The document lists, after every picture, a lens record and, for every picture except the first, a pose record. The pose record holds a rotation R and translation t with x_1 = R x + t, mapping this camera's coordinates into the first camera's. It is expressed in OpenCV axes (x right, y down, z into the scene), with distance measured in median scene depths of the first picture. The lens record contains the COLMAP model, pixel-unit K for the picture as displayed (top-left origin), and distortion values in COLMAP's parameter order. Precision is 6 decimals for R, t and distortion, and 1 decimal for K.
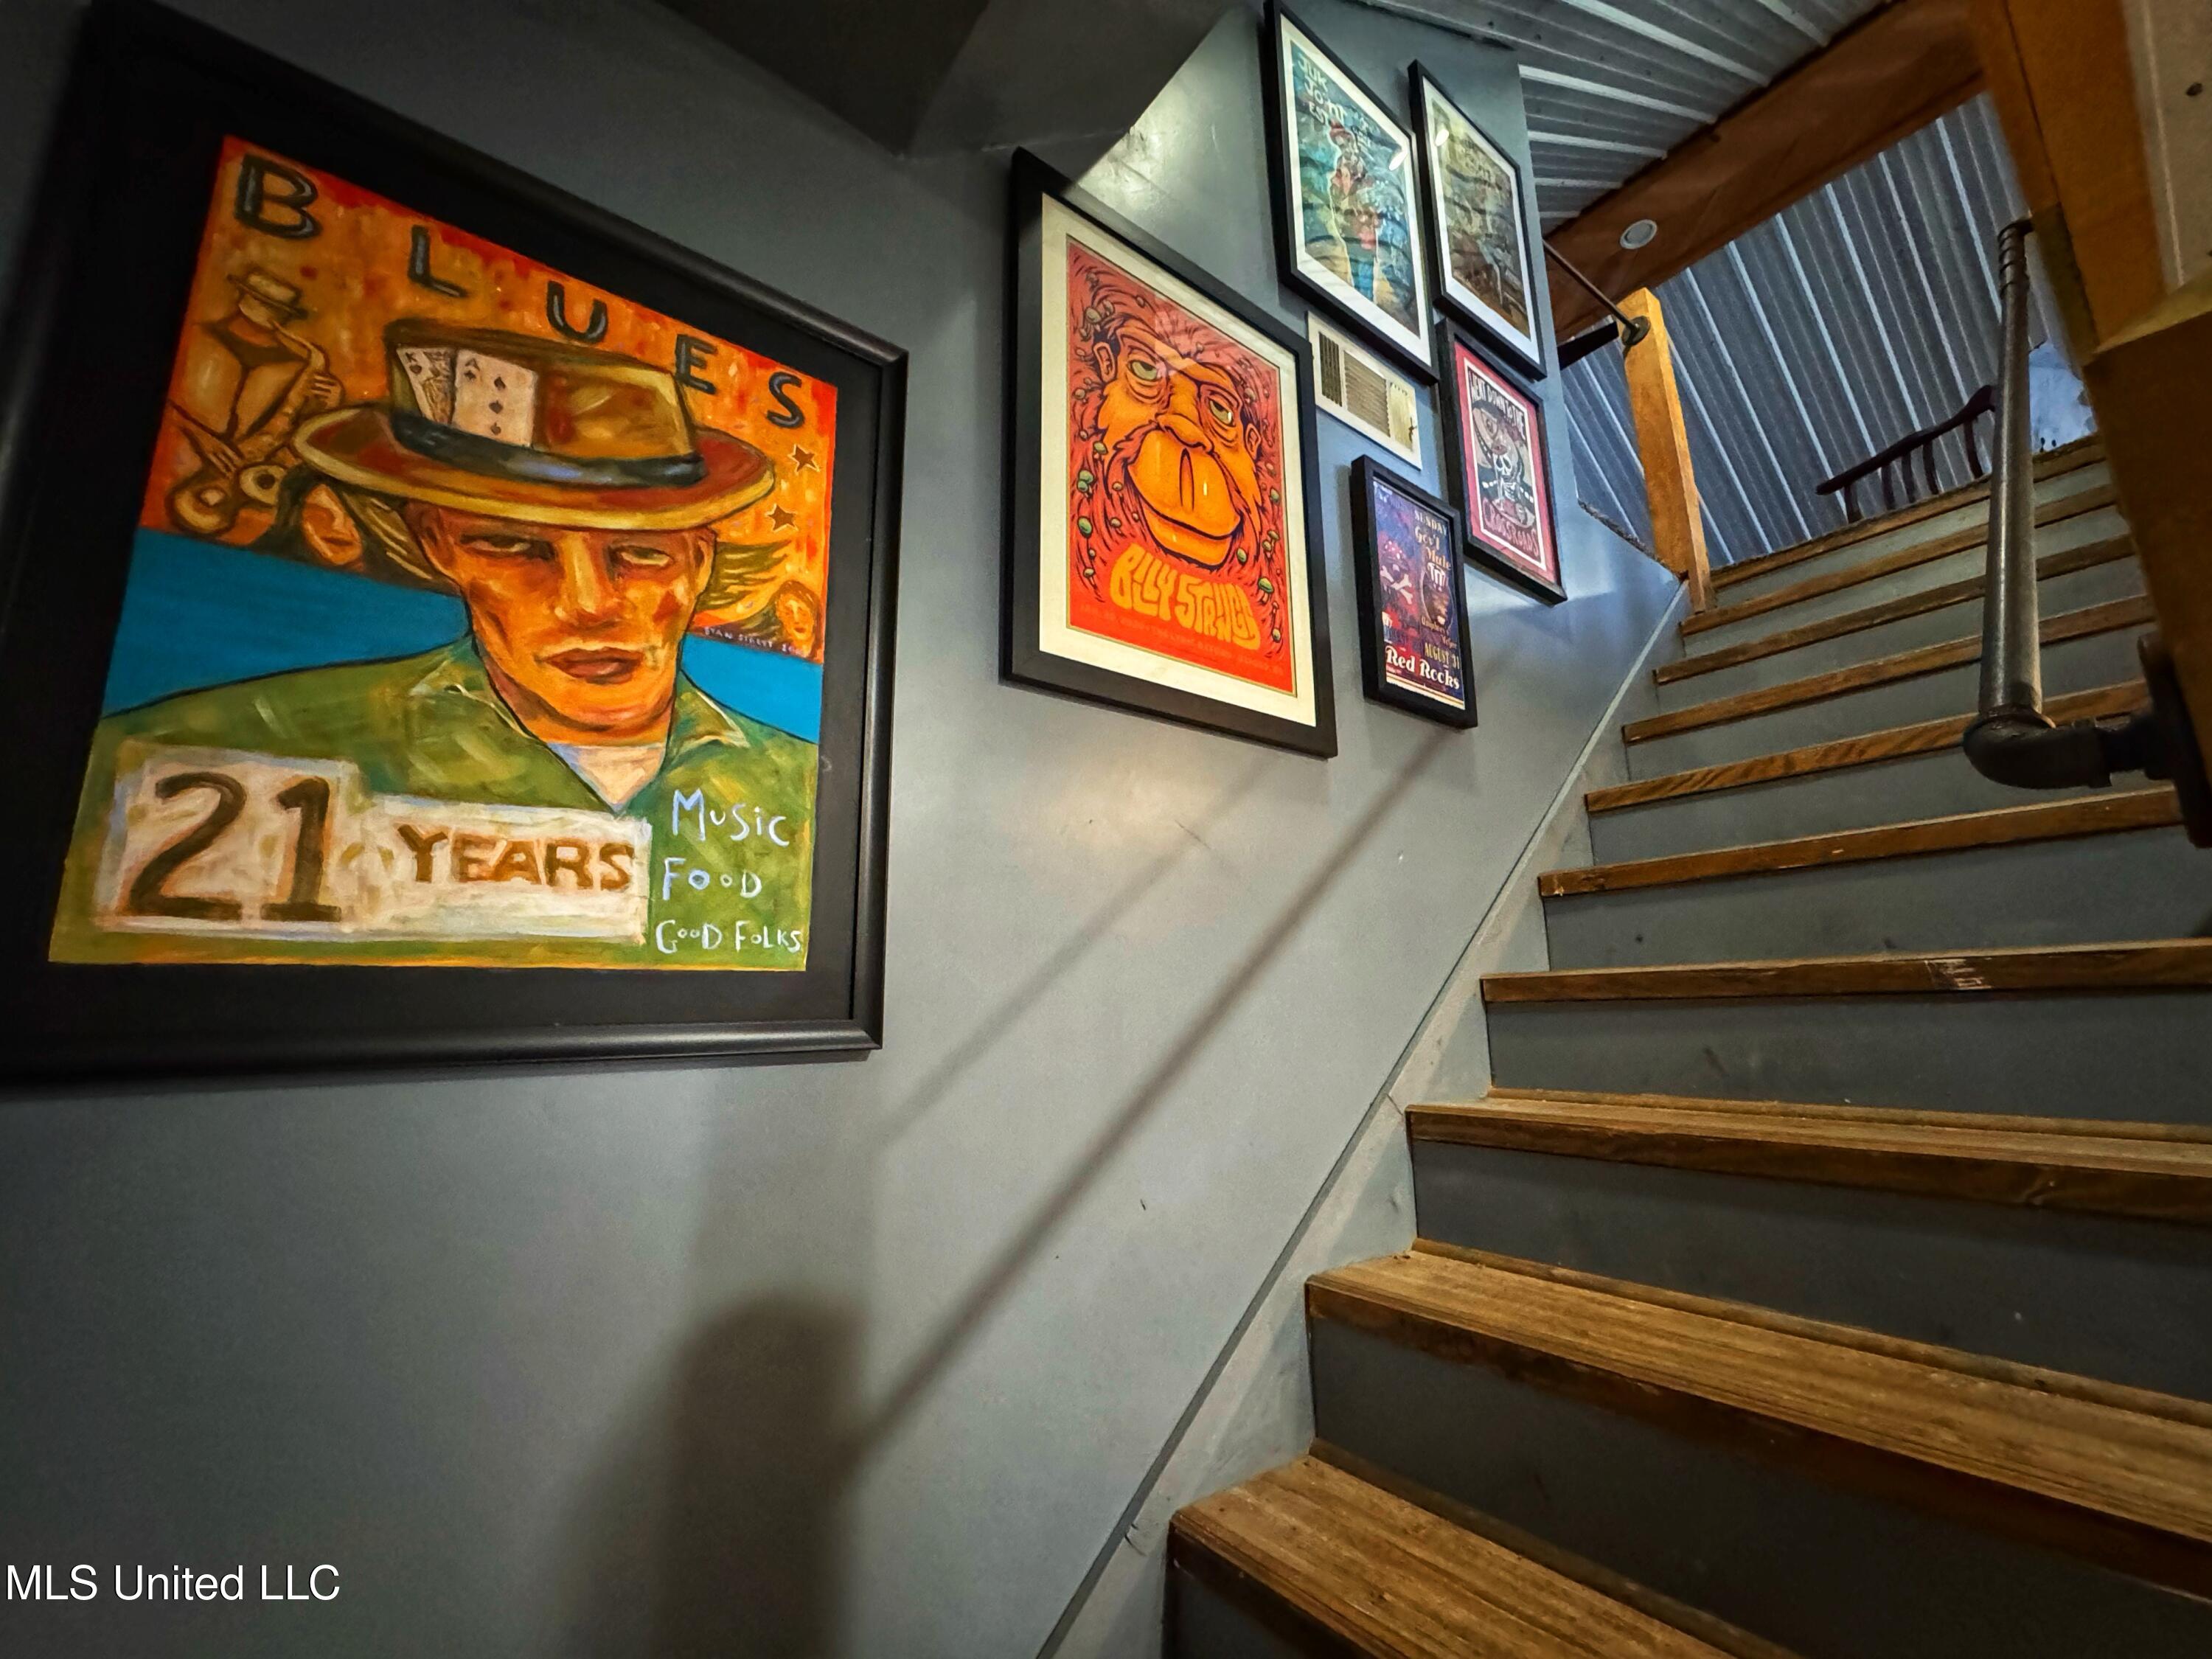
lens RADIAL K [[887.6, 0, 1107.2], [0, 887.6, 827.1], [0, 0, 1]] dist [-0.001943, -0.000140]
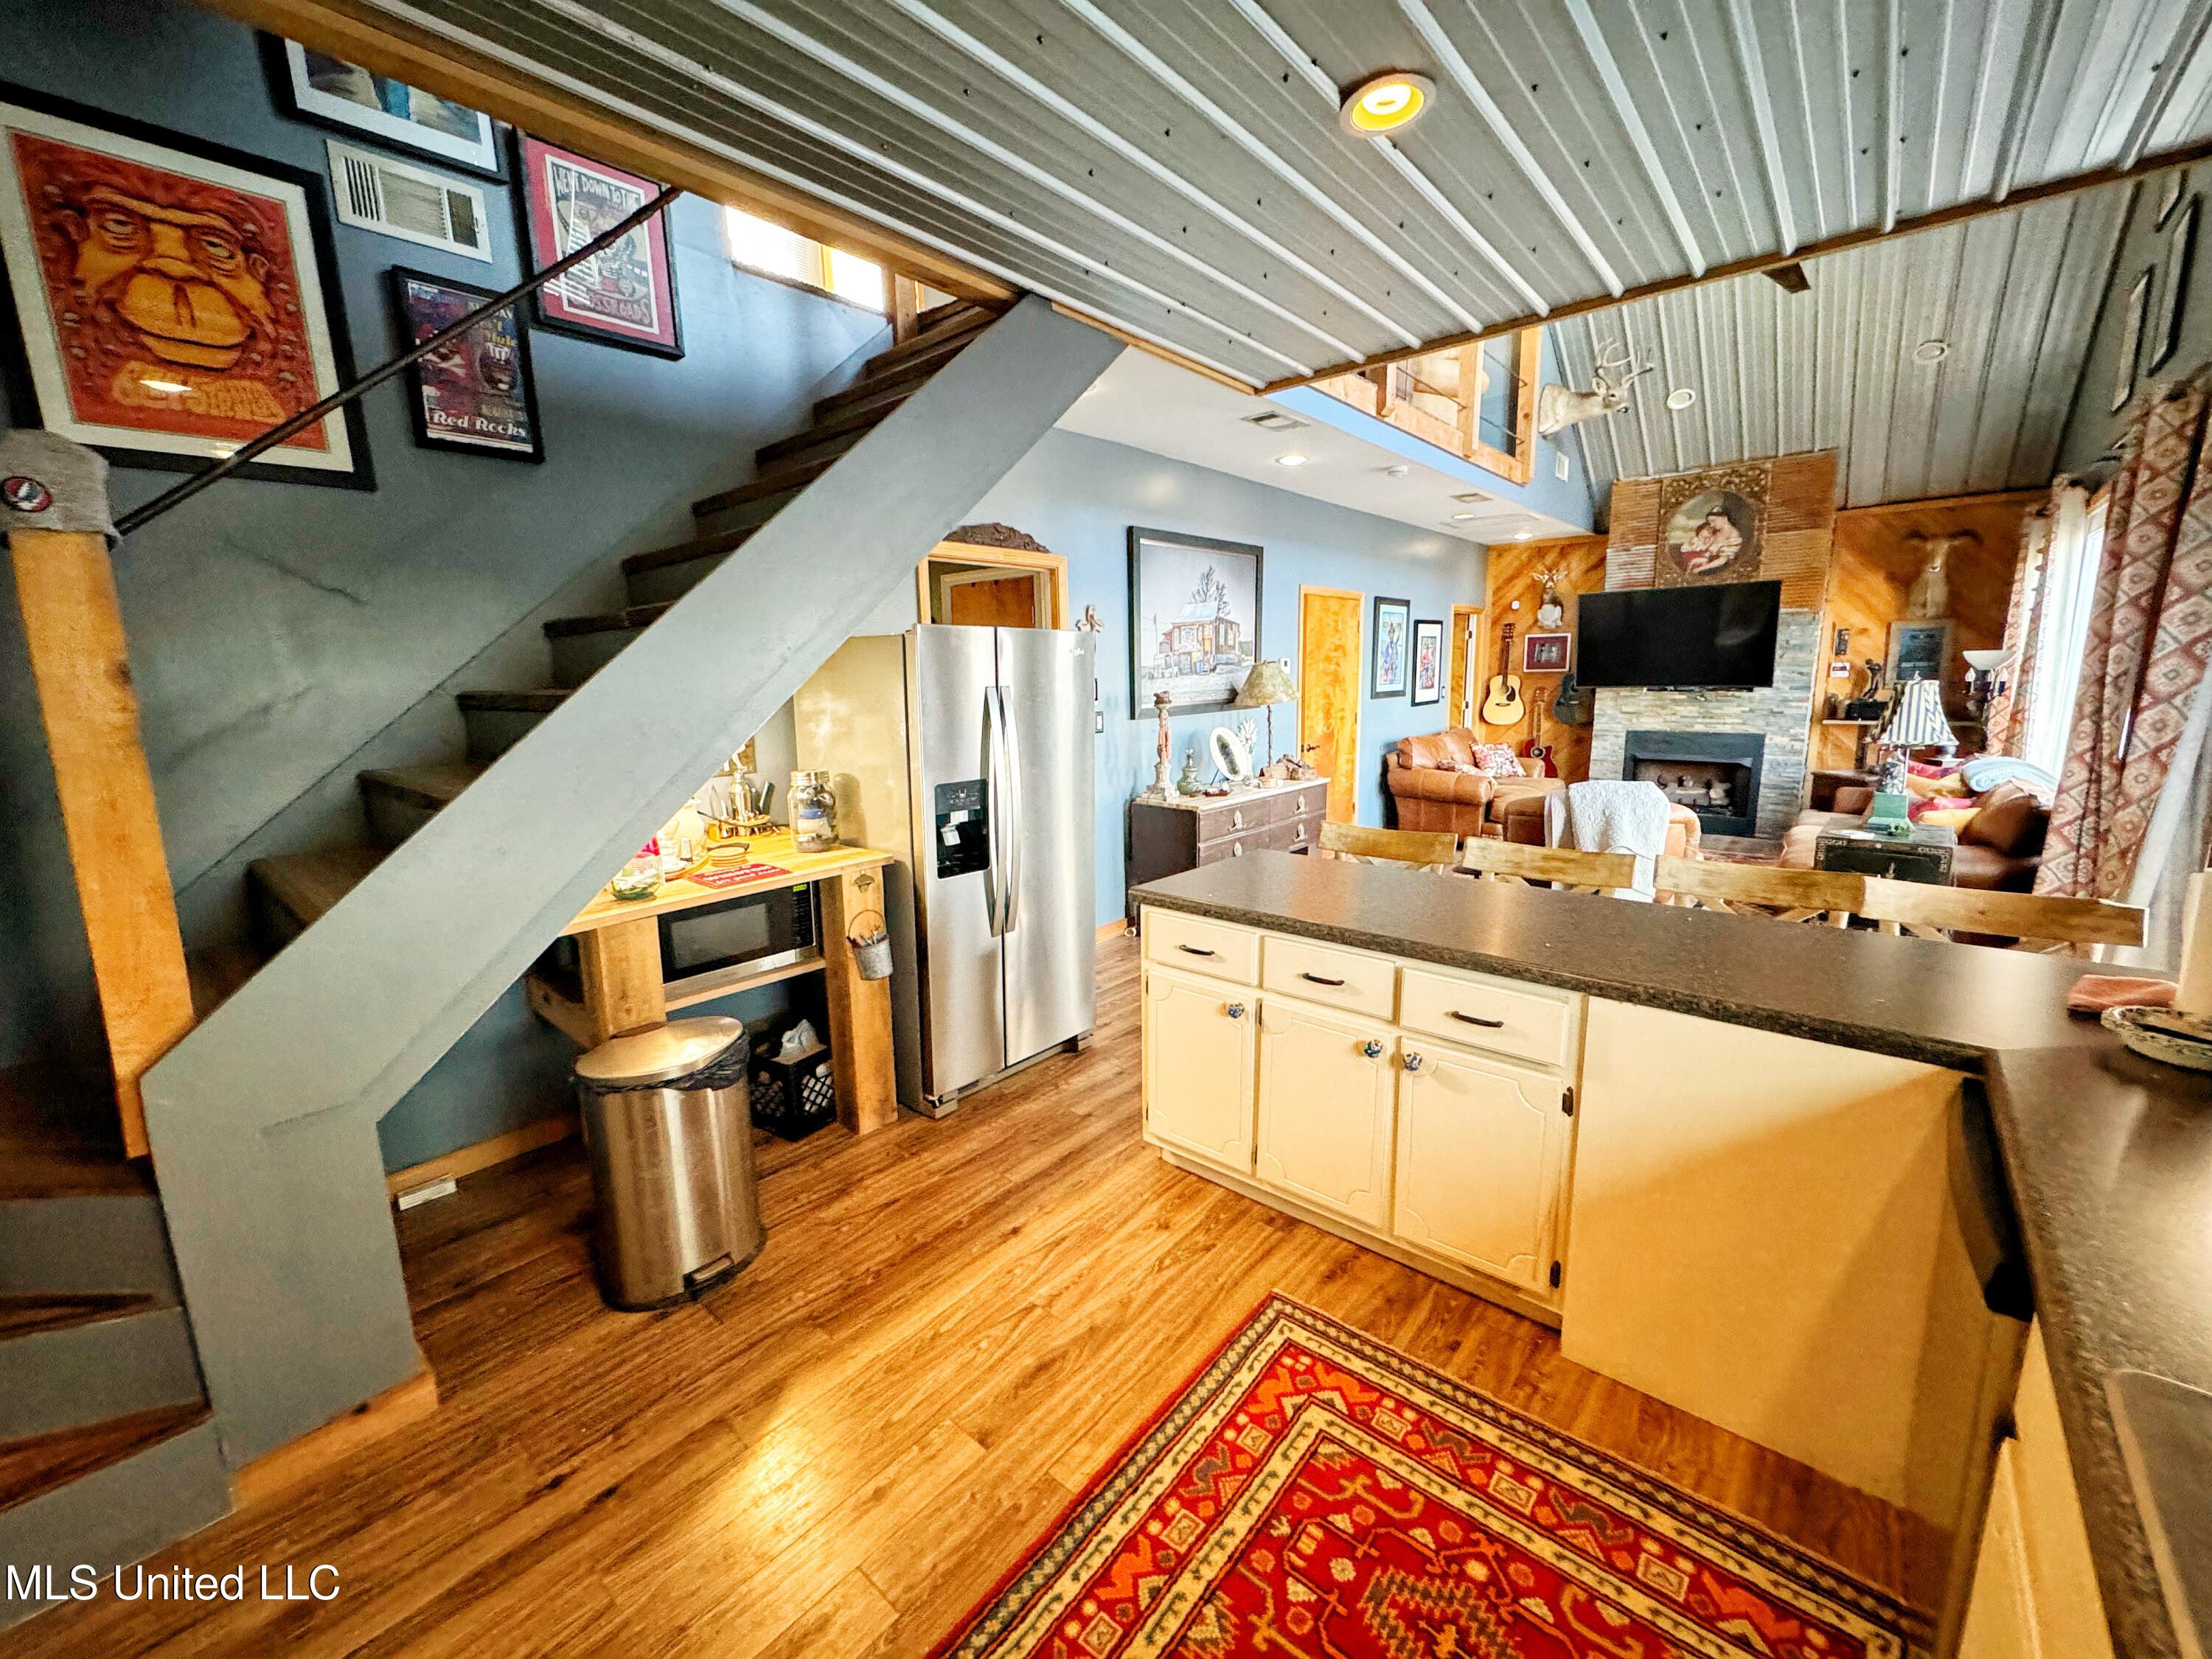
lens RADIAL K [[877.5, 0, 1106.0], [0, 877.5, 827.1], [0, 0, 1]] dist [-0.002614, 0.000255]
pose [[0.981035, -0.052674, 0.186537, 1.653300], [-0.021521, 0.926817, 0.374897, -0.182044], [-0.192632, -0.371801, 0.908106, -1.312514]]
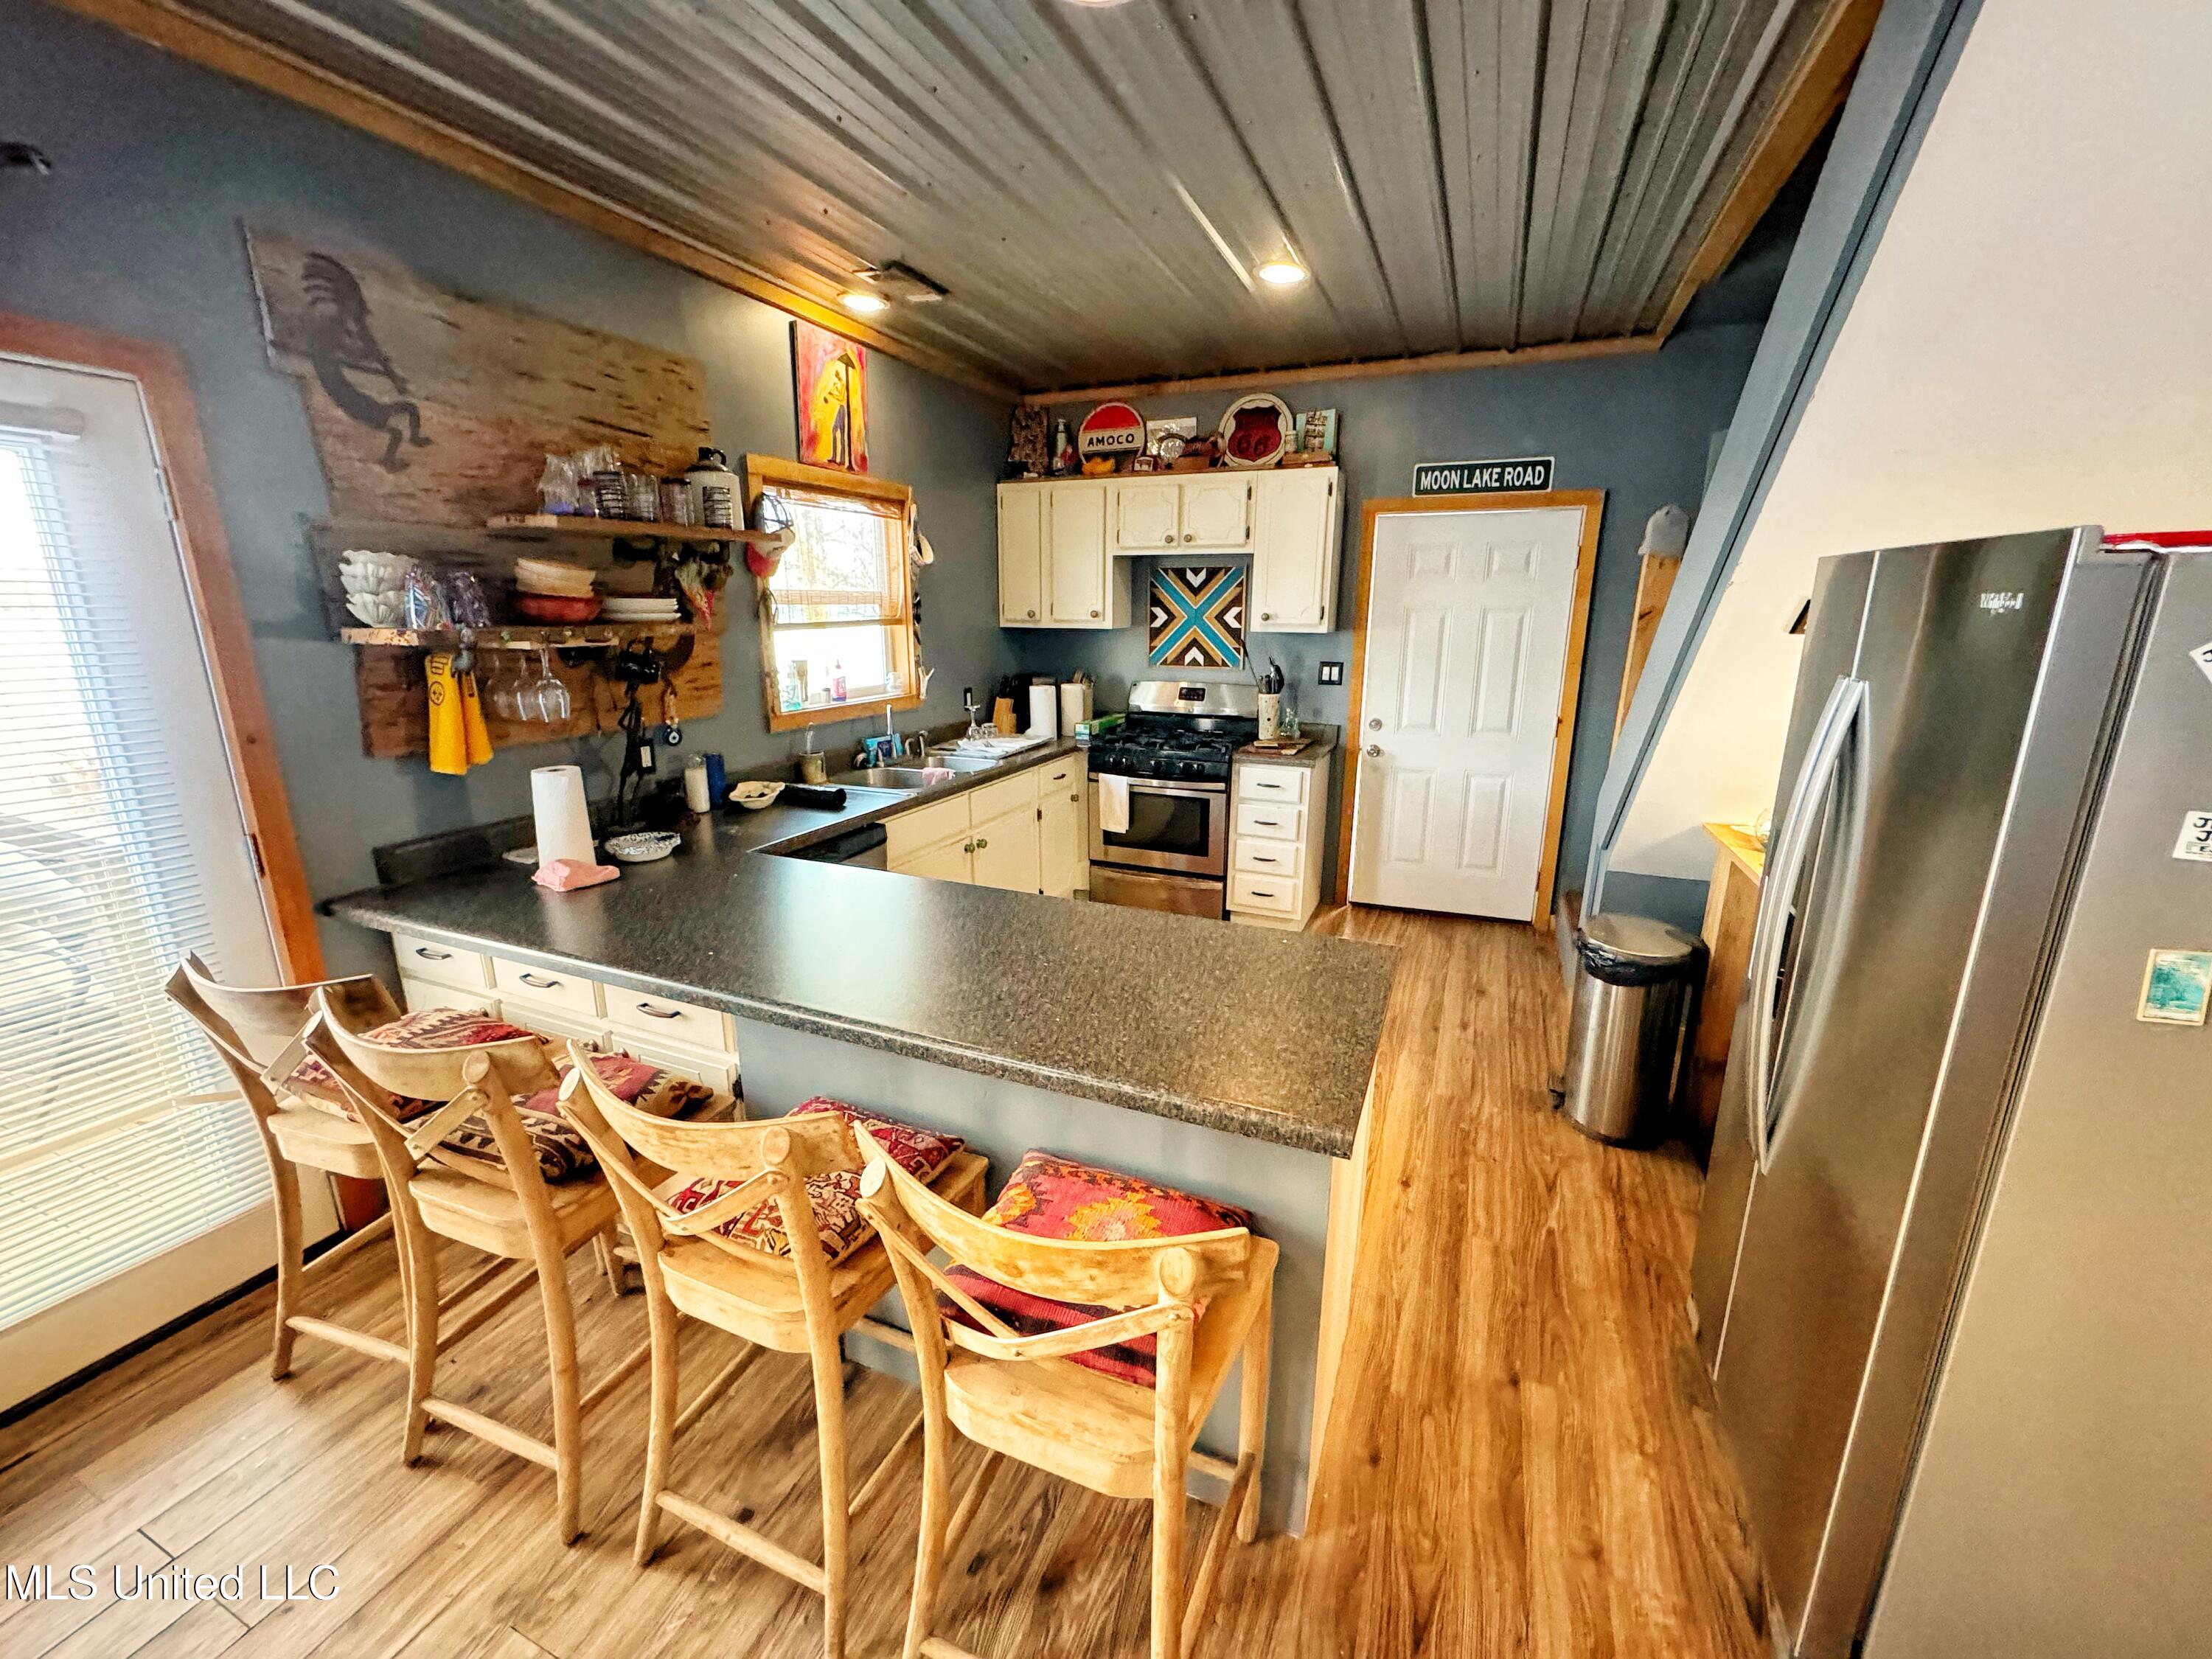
lens RADIAL K [[882.3, 0, 1104.7], [0, 882.3, 826.4], [0, 0, 1]] dist [-0.002952, 0.000520]
pose [[-0.874971, 0.113936, -0.470579, 3.391236], [0.097060, 0.993464, 0.060067, 0.452942], [0.474348, 0.006882, -0.880311, 1.912634]]
